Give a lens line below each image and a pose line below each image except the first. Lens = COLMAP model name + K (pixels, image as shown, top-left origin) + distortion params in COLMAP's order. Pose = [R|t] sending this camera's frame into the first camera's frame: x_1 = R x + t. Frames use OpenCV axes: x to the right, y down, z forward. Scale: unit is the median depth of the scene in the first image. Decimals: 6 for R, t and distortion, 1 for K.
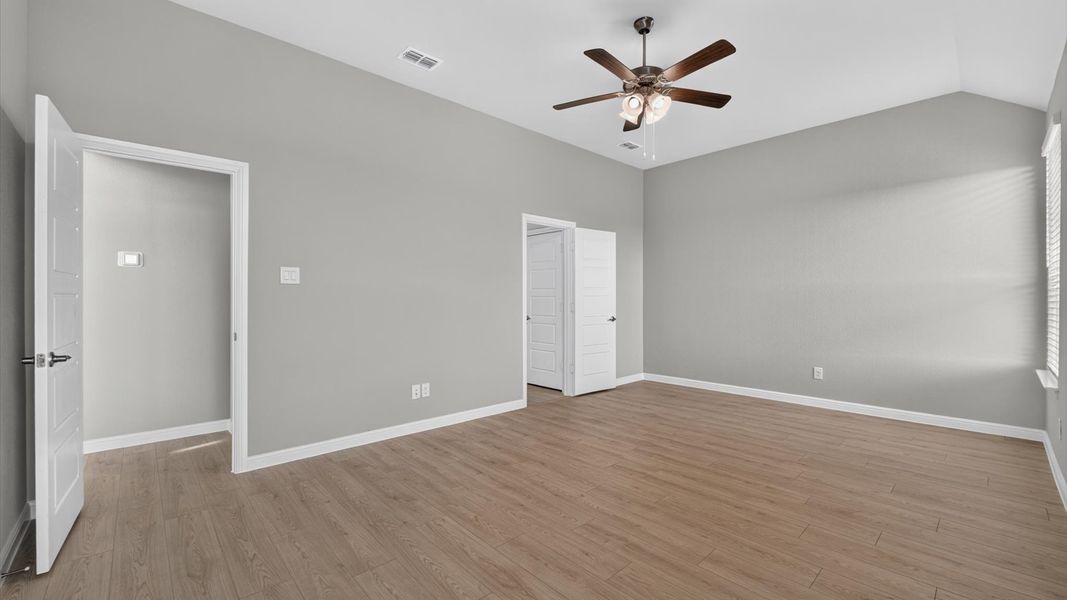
lens RADIAL K [[430.0, 0, 539.8], [0, 430.0, 299.2], [0, 0, 1]] dist [-0.005796, -0.001041]
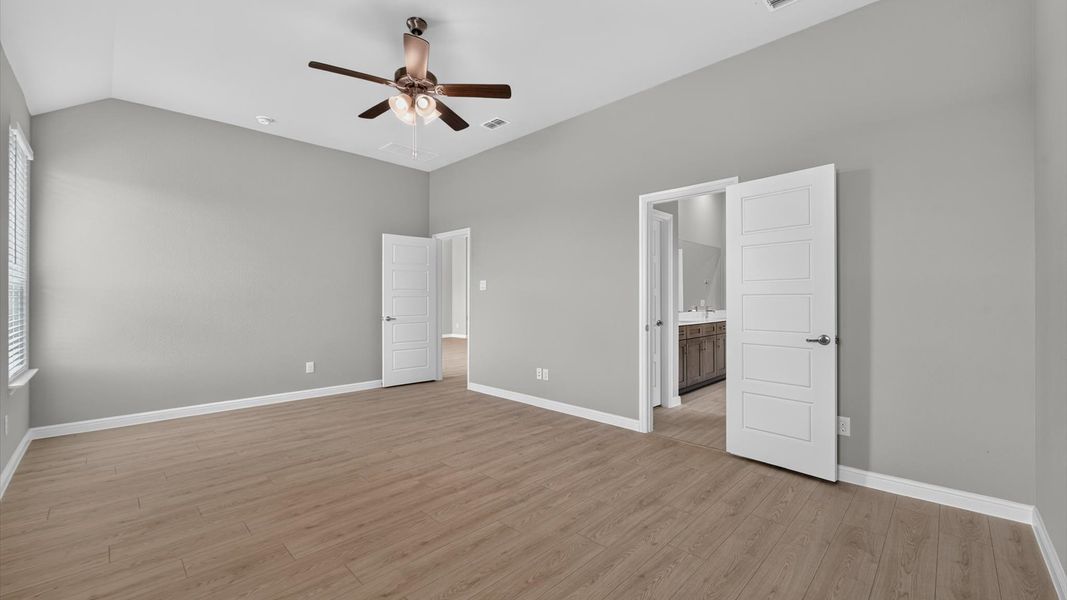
lens RADIAL K [[430.0, 0, 534.6], [0, 430.0, 298.6], [0, 0, 1]] dist [-0.005796, -0.001041]
pose [[0.030764, -0.000993, -0.999526, 1.128529], [-0.000221, 0.999999, -0.001000, -0.000530], [0.999527, 0.000251, 0.030764, 1.126683]]
